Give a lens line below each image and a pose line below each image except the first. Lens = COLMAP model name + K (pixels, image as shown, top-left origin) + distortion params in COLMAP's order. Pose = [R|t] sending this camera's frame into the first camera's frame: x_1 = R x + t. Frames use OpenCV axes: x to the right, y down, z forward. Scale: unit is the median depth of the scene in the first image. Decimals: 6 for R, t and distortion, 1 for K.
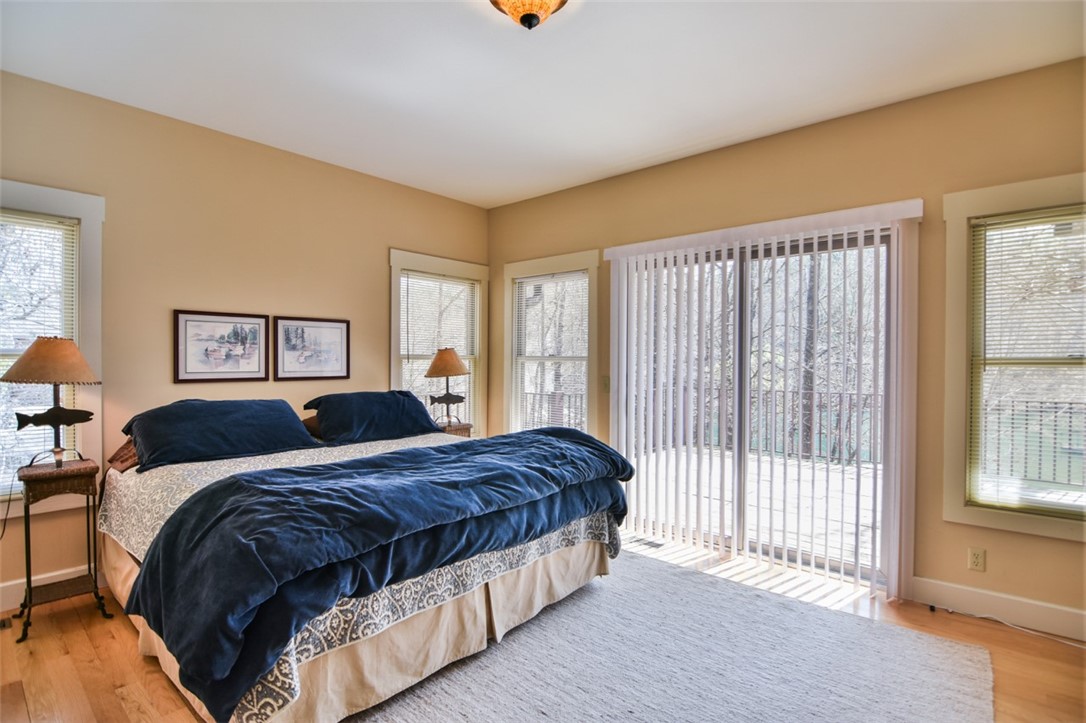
lens RADIAL K [[529.6, 0, 539.3], [0, 529.6, 363.5], [0, 0, 1]] dist [-0.002156, -0.013185]
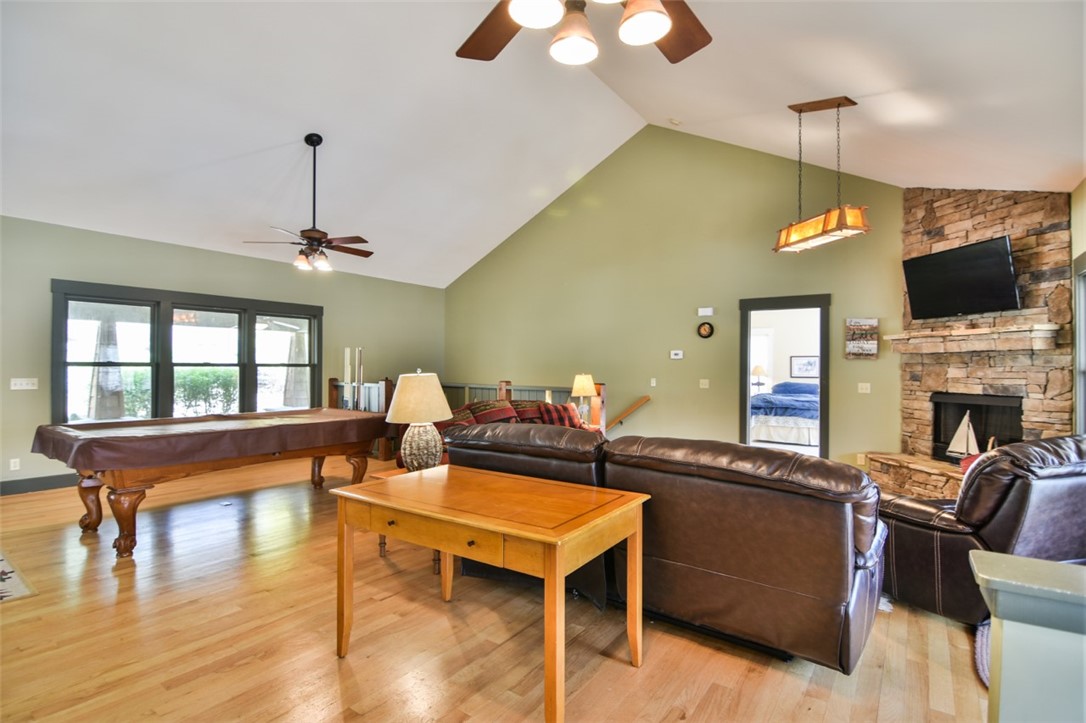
lens RADIAL K [[529.6, 0, 539.3], [0, 529.6, 363.5], [0, 0, 1]] dist [-0.002156, -0.013185]
pose [[0.111511, -0.011895, -0.993692, 2.390627], [-0.015652, 0.999783, -0.013725, 0.017375], [0.993640, 0.017084, 0.111300, -0.944192]]
